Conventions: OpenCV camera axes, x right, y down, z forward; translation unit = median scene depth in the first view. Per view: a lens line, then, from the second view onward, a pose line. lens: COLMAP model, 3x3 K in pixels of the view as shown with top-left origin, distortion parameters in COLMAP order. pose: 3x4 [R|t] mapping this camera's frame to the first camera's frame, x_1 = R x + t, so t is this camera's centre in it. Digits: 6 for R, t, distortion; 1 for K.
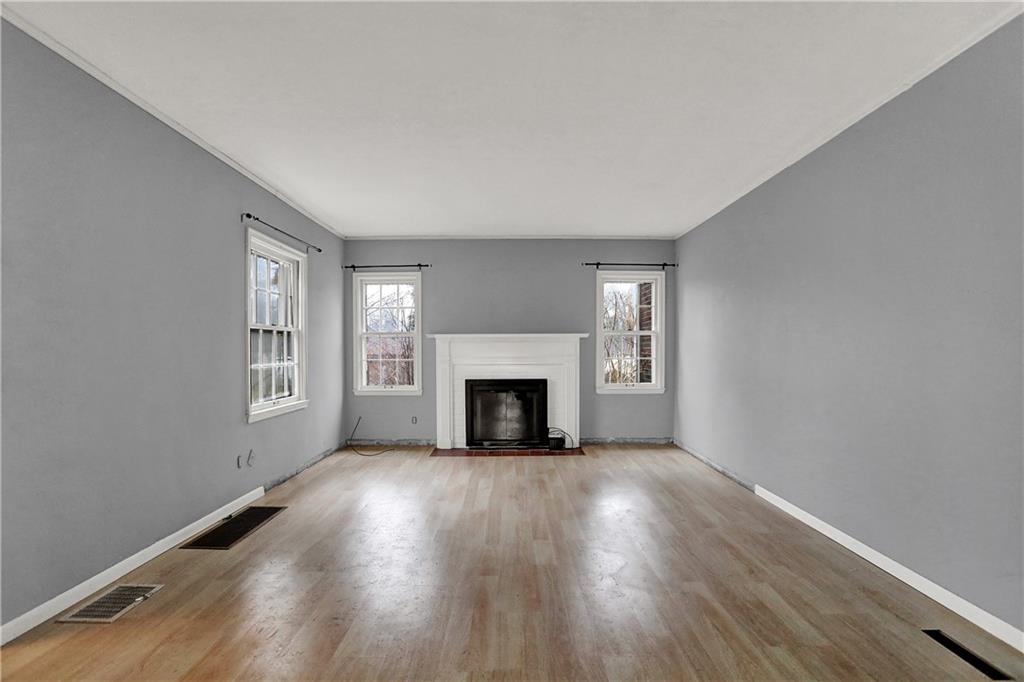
lens RADIAL K [[508.7, 0, 511.8], [0, 508.7, 363.1], [0, 0, 1]] dist [-0.072228, 0.037377]
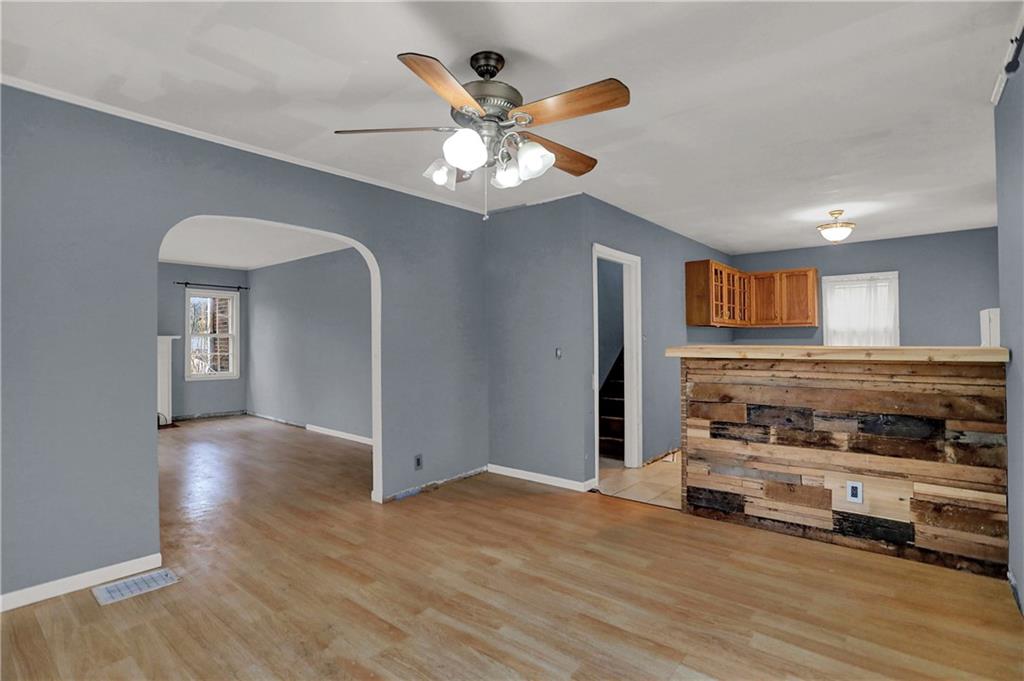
lens RADIAL K [[502.5, 0, 511.9], [0, 502.5, 333.8], [0, 0, 1]] dist [-0.071422, 0.029220]
pose [[0.642484, 0.008949, 0.766247, -0.269830], [0.022453, 0.999283, -0.030497, -0.005167], [-0.765970, 0.036798, 0.641822, -0.479312]]
